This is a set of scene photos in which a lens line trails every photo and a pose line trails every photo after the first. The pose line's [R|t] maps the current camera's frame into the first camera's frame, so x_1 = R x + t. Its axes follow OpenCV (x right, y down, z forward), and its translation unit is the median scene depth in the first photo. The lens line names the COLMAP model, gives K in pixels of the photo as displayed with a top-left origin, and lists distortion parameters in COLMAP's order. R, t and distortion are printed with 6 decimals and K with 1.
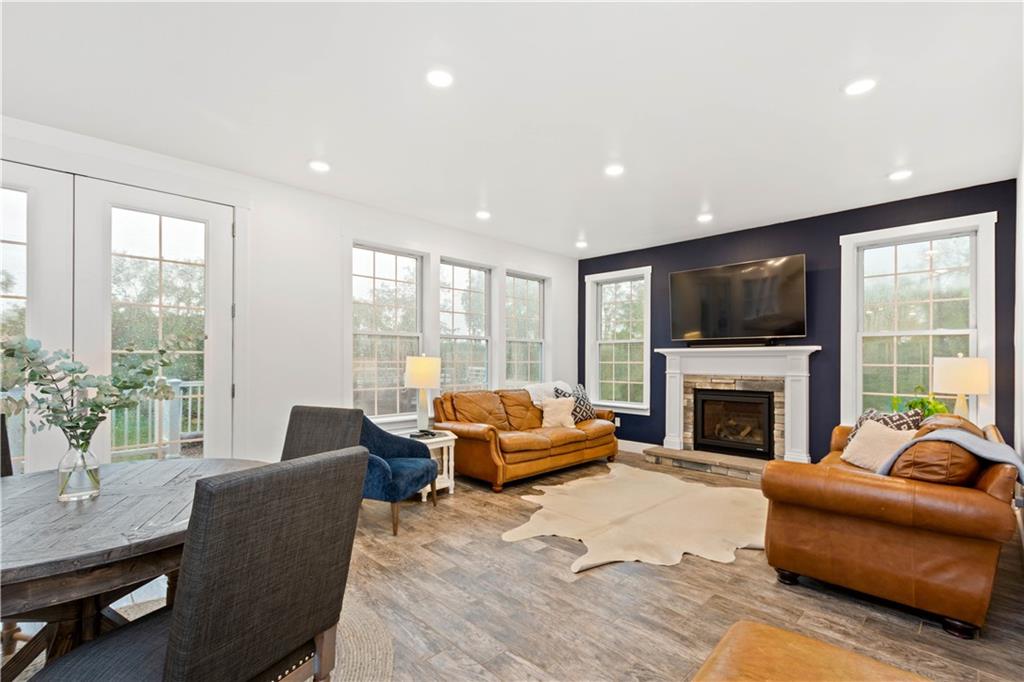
lens RADIAL K [[449.7, 0, 514.0], [0, 449.7, 360.6], [0, 0, 1]] dist [0.006941, -0.000917]
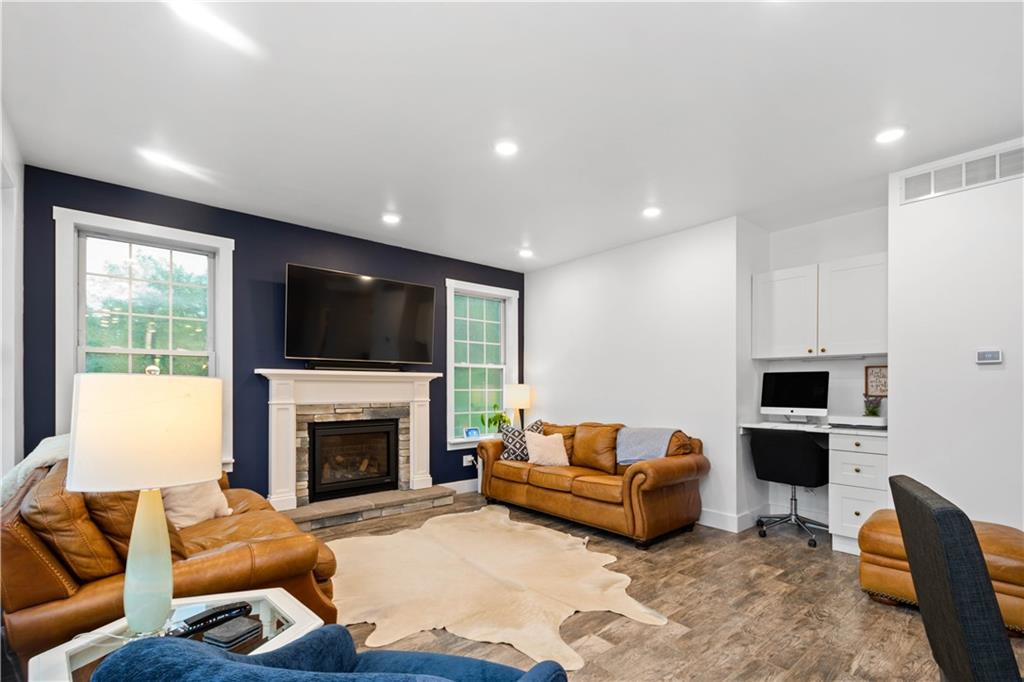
lens RADIAL K [[499.0, 0, 501.9], [0, 499.0, 385.8], [0, 0, 1]] dist [0.005264, 0.000533]
pose [[0.048658, -0.000370, 0.998815, -0.497464], [-0.000628, 1.000000, 0.000401, -0.001643], [-0.998815, -0.000647, 0.048658, 0.727773]]
